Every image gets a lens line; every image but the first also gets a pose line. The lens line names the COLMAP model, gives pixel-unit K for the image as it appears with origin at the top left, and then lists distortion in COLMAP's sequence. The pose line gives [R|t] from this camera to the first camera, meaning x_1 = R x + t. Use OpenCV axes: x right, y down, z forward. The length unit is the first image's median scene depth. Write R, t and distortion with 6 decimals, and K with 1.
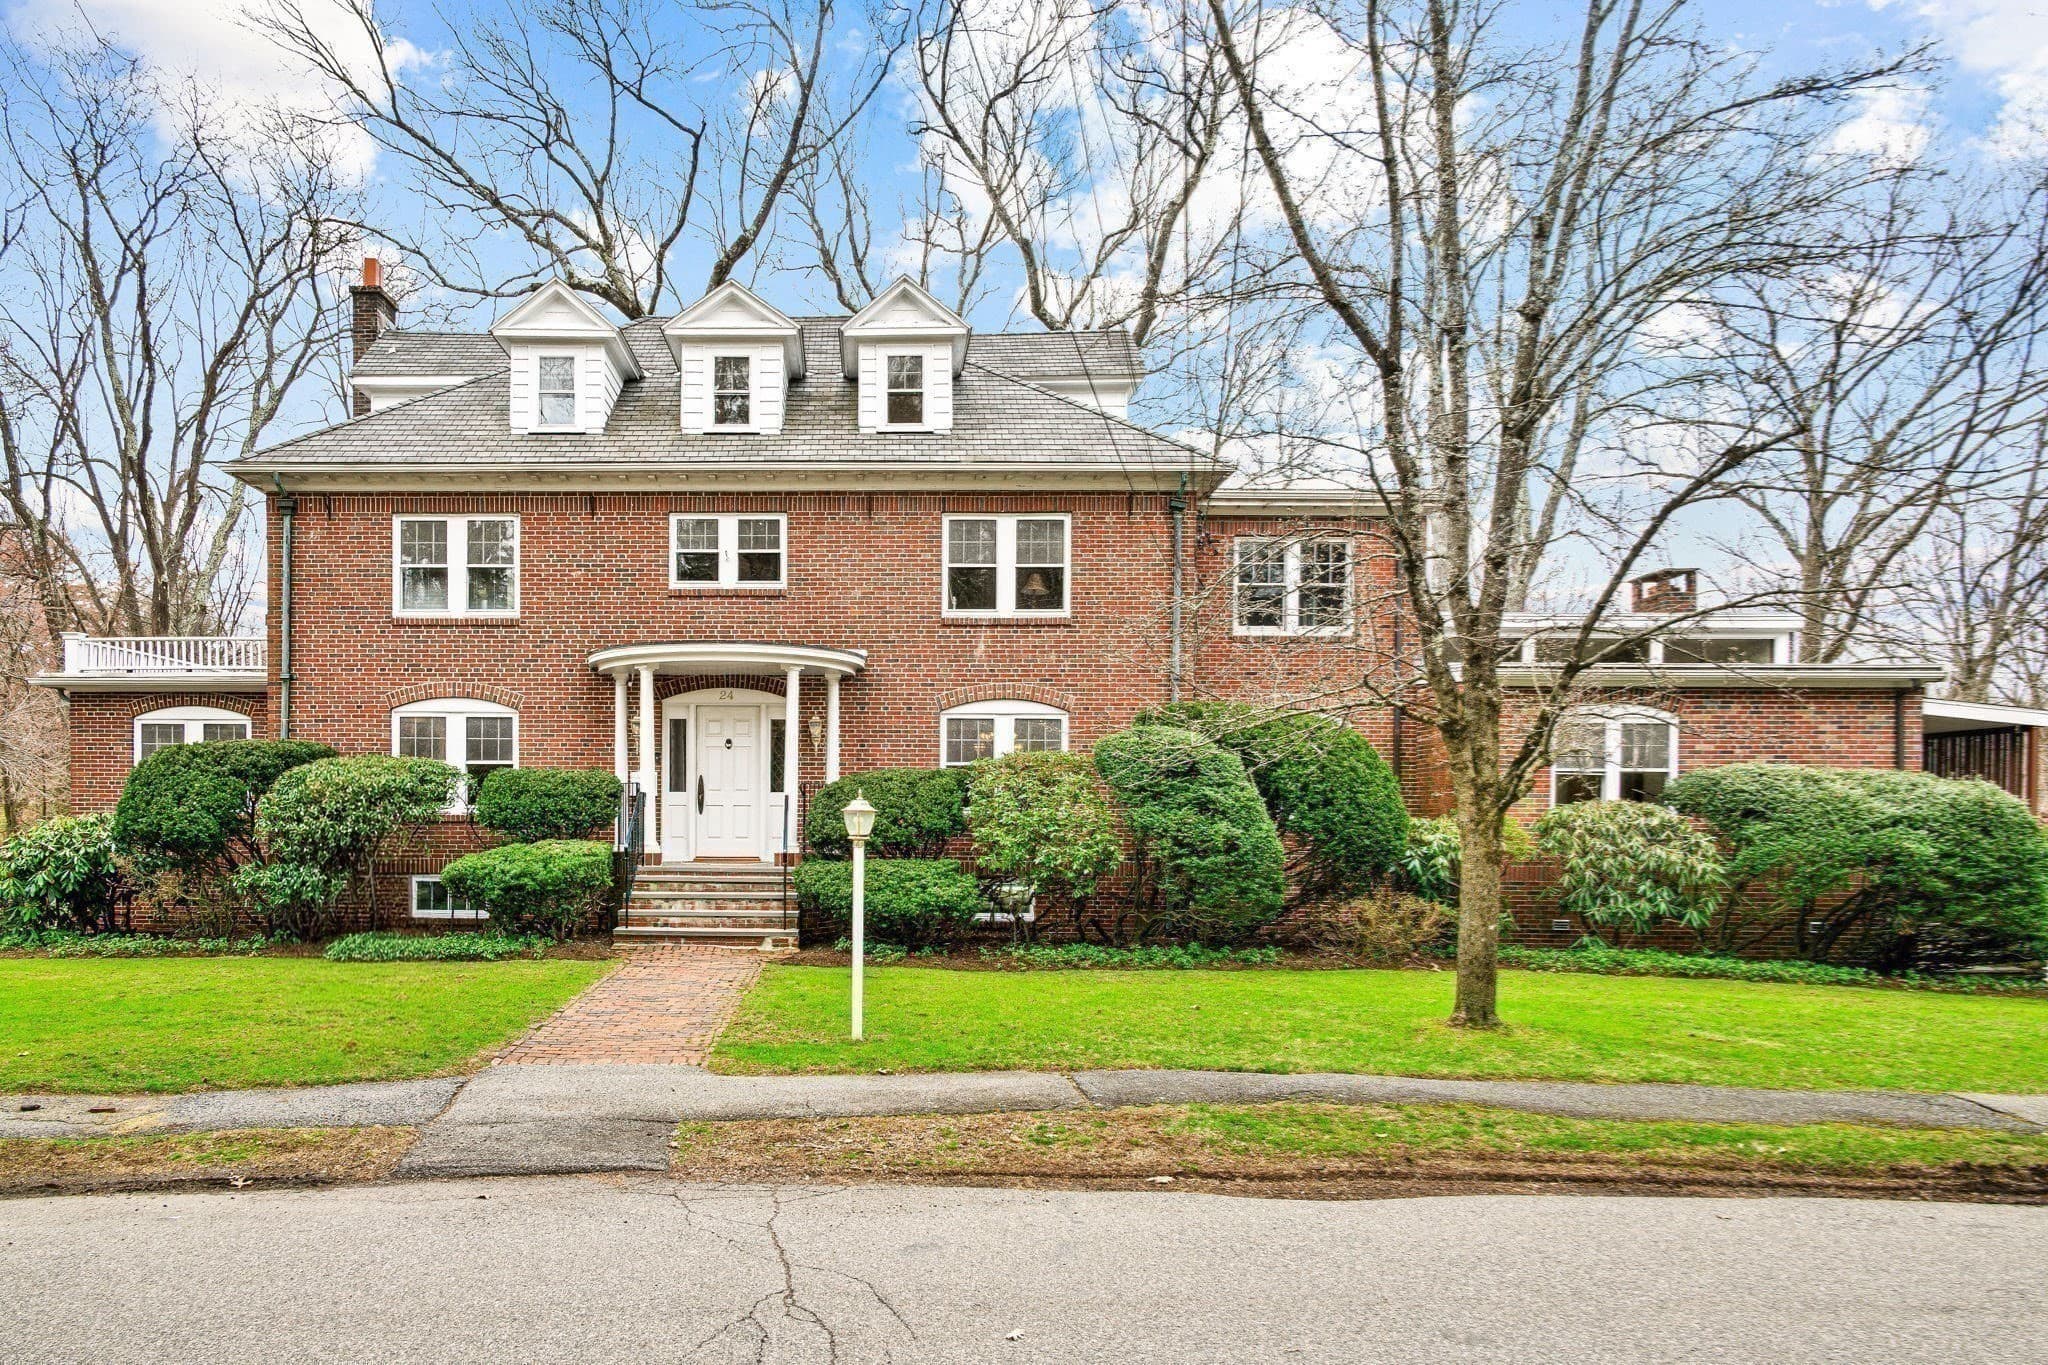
lens RADIAL K [[881.4, 0, 1024.0], [0, 881.4, 682.5], [0, 0, 1]] dist [-0.000834, -0.000214]
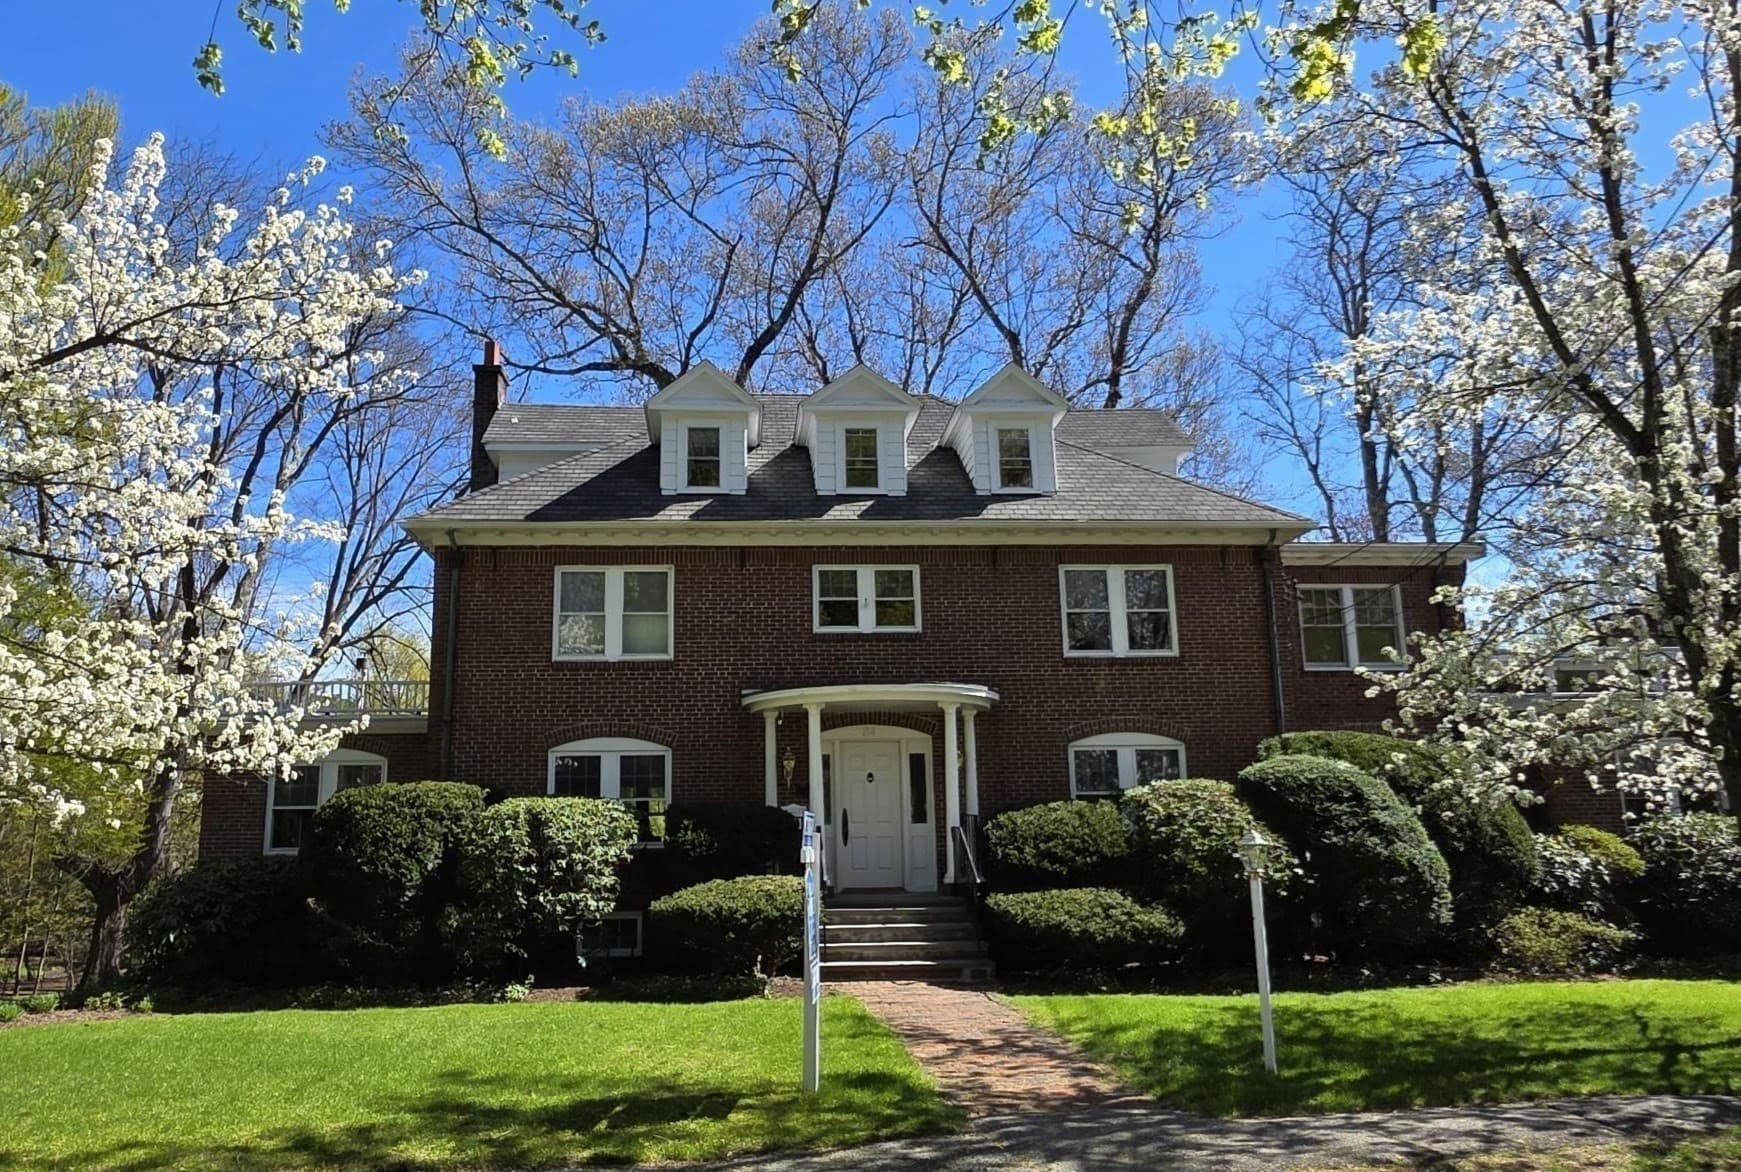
lens RADIAL K [[824.6, 0, 870.5], [0, 824.6, 586.0], [0, 0, 1]] dist [0.004232, 0.000337]
pose [[0.998405, -0.003007, 0.056379, -0.389411], [0.012082, 0.986827, -0.161327, 0.001720], [-0.055151, 0.161751, 0.985289, -0.016564]]
